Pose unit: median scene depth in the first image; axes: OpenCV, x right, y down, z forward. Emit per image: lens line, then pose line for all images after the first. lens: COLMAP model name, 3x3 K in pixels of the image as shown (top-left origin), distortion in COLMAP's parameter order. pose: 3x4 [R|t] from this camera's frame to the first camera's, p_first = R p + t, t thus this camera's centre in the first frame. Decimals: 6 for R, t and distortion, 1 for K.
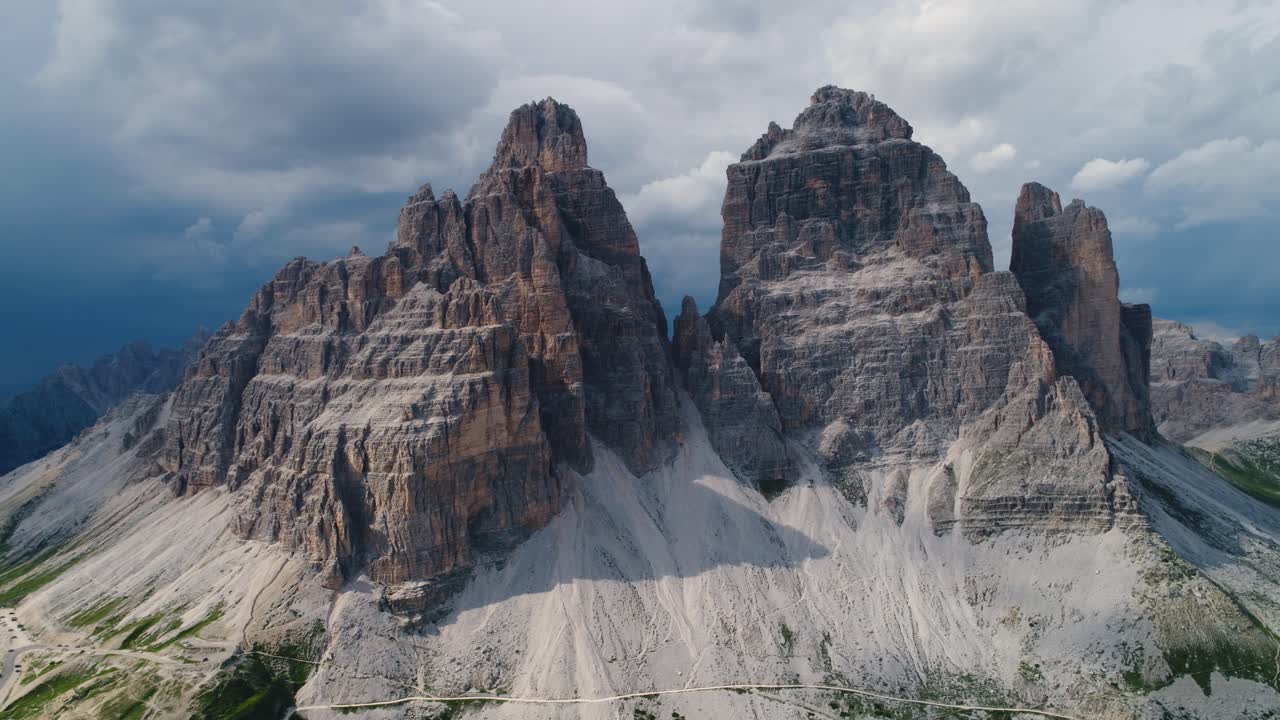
lens RADIAL K [[900.0, 0, 640.0], [0, 900.0, 360.0], [0, 0, 1]] dist [-0.003995, -0.001780]
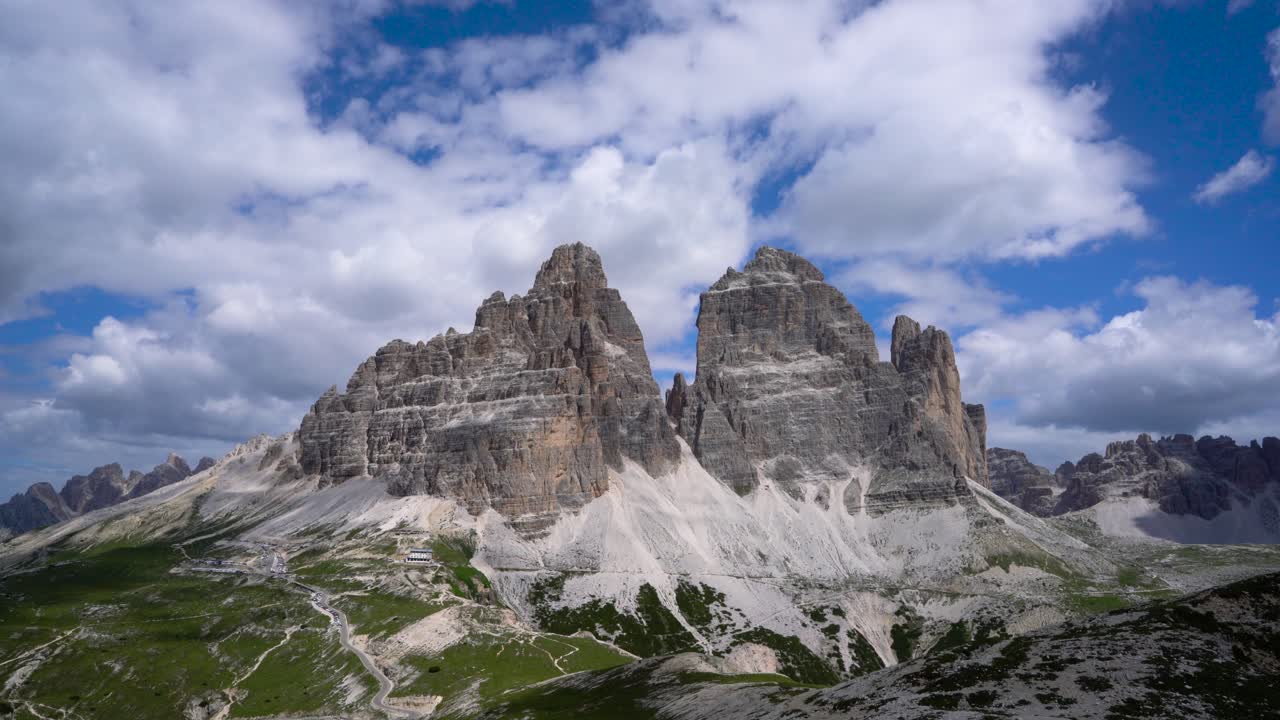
lens RADIAL K [[915.2, 0, 640.0], [0, 915.2, 360.0], [0, 0, 1]] dist [-0.051256, 0.004522]
pose [[0.992439, 0.045704, 0.113909, -0.210908], [-0.019977, 0.975856, -0.217502, 0.275234], [-0.121100, 0.213582, 0.969390, -0.511050]]
